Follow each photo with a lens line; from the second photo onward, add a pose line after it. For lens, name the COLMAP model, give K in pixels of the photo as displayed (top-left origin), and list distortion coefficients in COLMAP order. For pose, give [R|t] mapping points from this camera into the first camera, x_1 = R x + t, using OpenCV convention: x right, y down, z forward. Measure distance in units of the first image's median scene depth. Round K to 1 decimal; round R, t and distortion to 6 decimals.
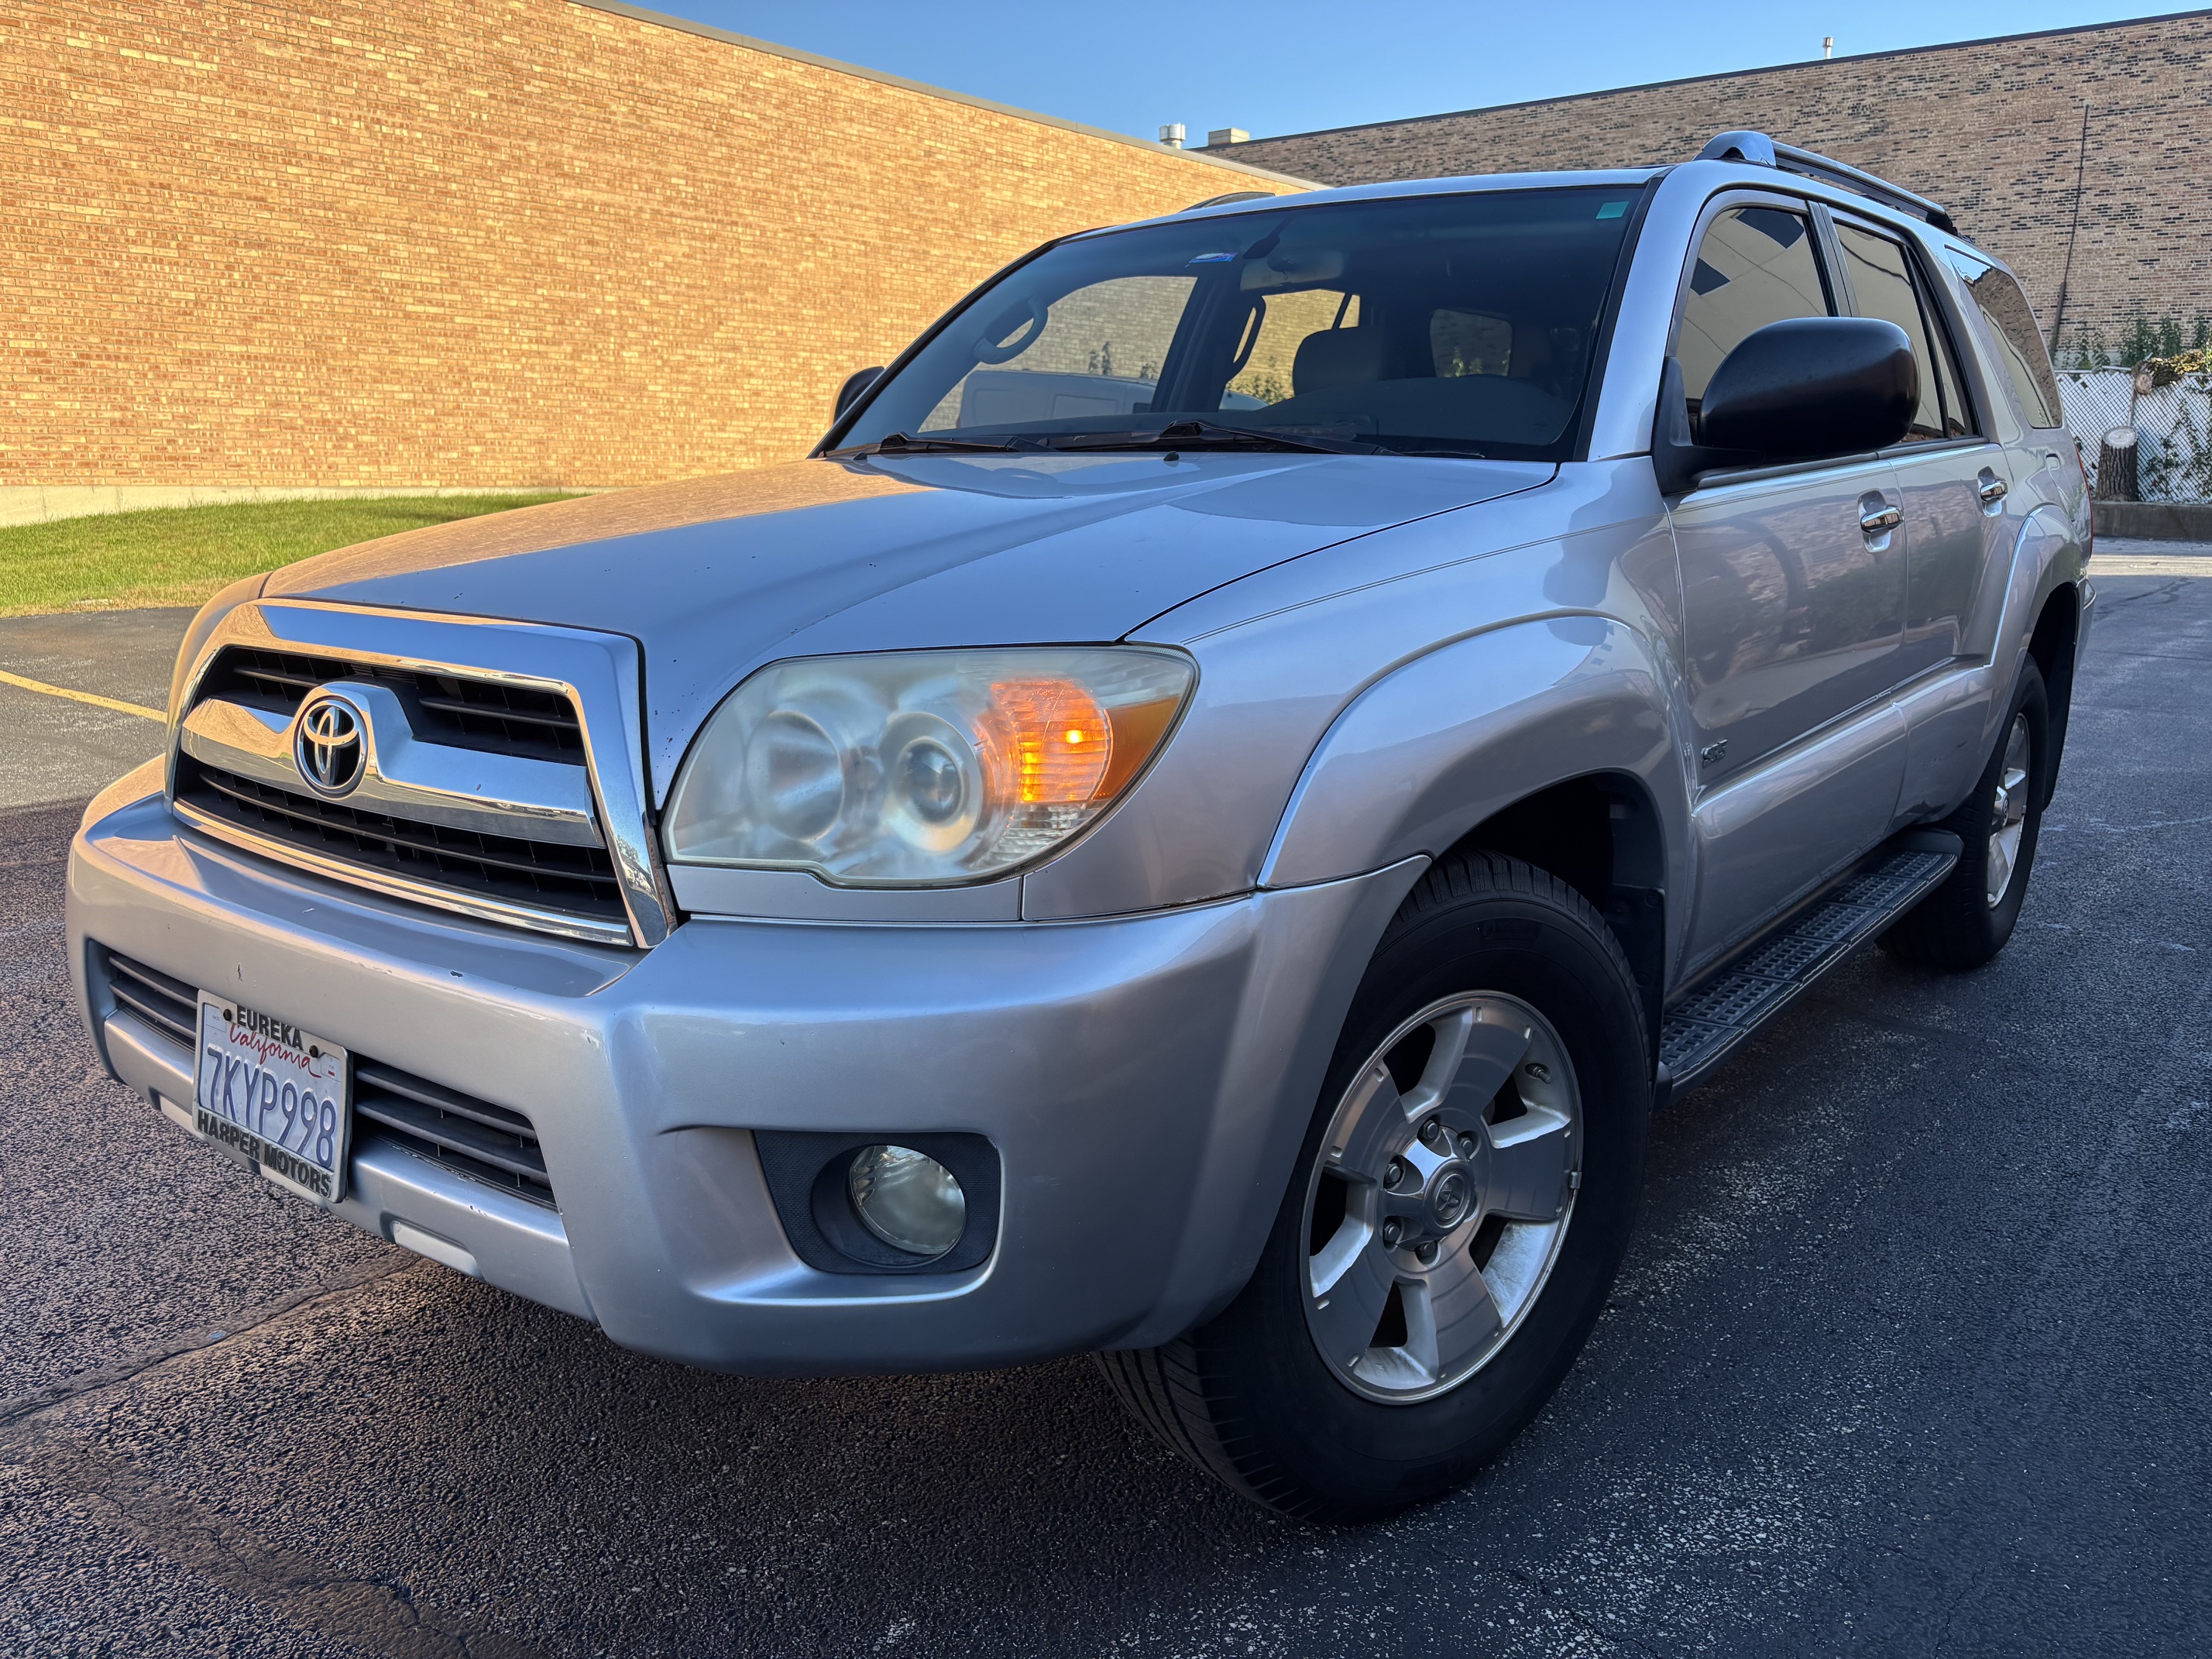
lens RADIAL K [[1673.1, 0, 1102.3], [0, 1673.1, 833.4], [0, 0, 1]] dist [0.047702, -0.056388]
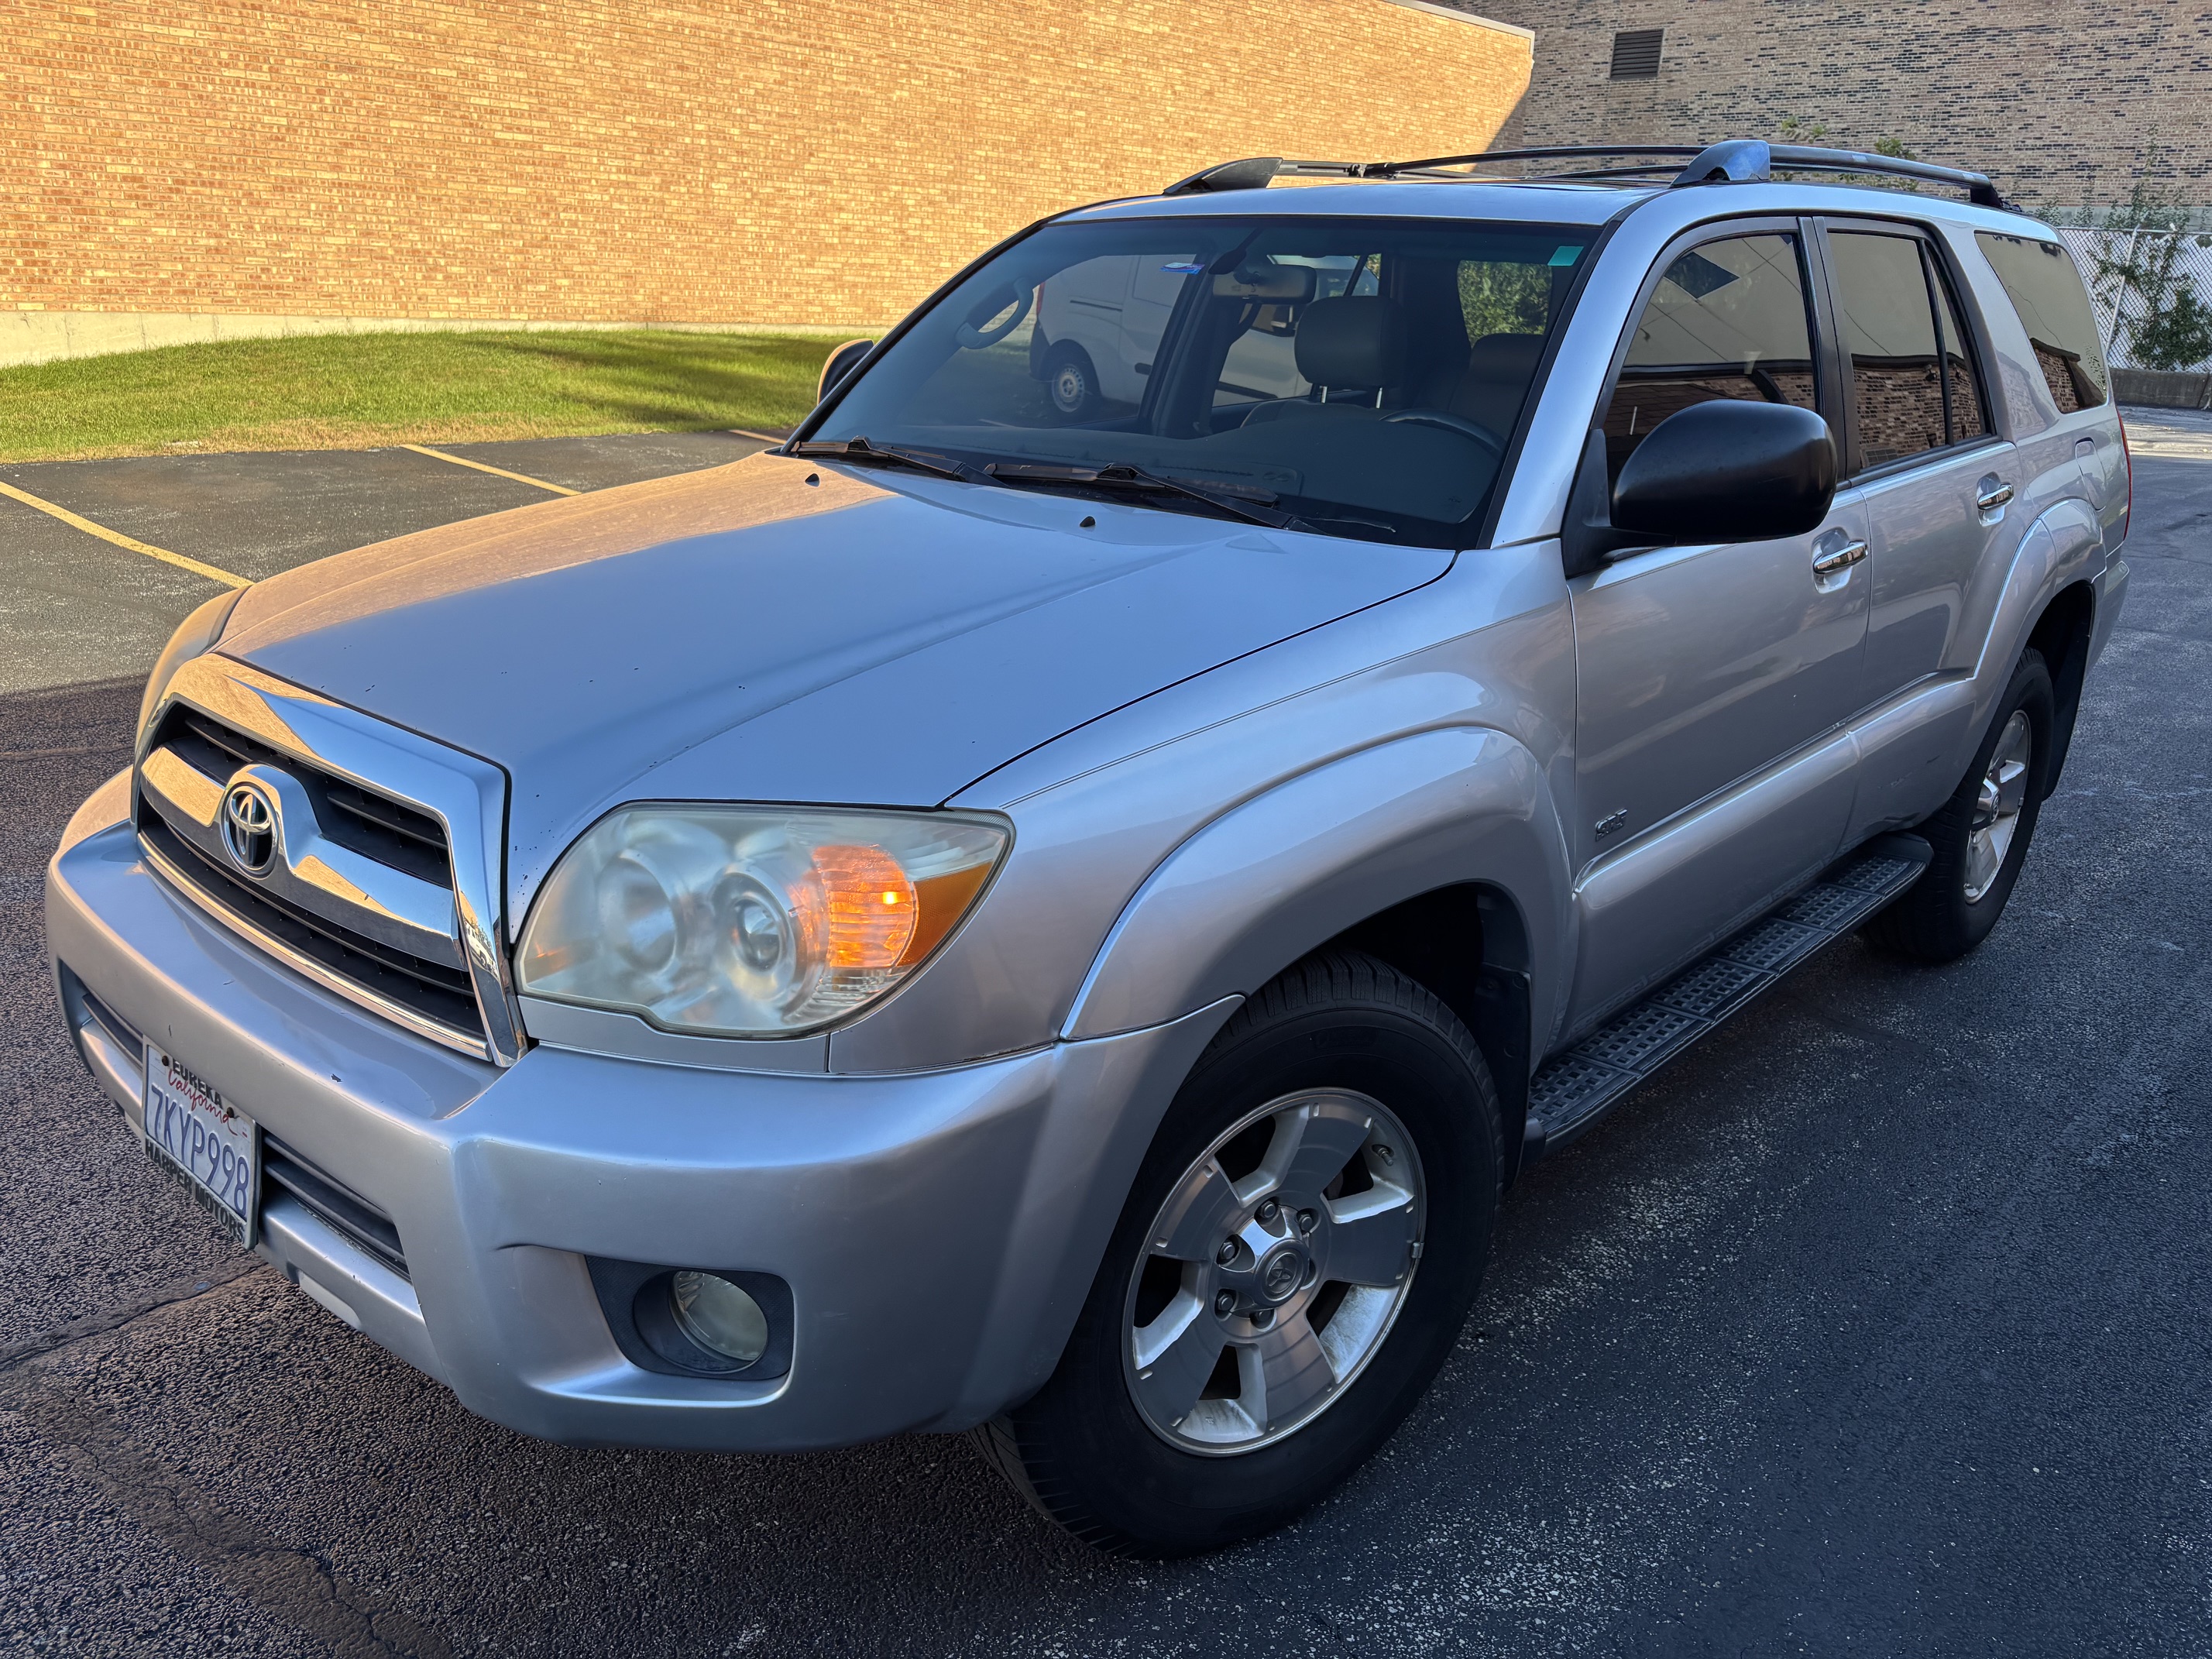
lens RADIAL K [[1673.1, 0, 1102.6], [0, 1673.1, 824.1], [0, 0, 1]] dist [0.047702, -0.056388]
pose [[0.997452, 0.046944, -0.053718, 0.104640], [-0.041529, 0.994336, 0.097832, -0.129559], [0.058006, -0.095352, 0.993752, -0.034845]]
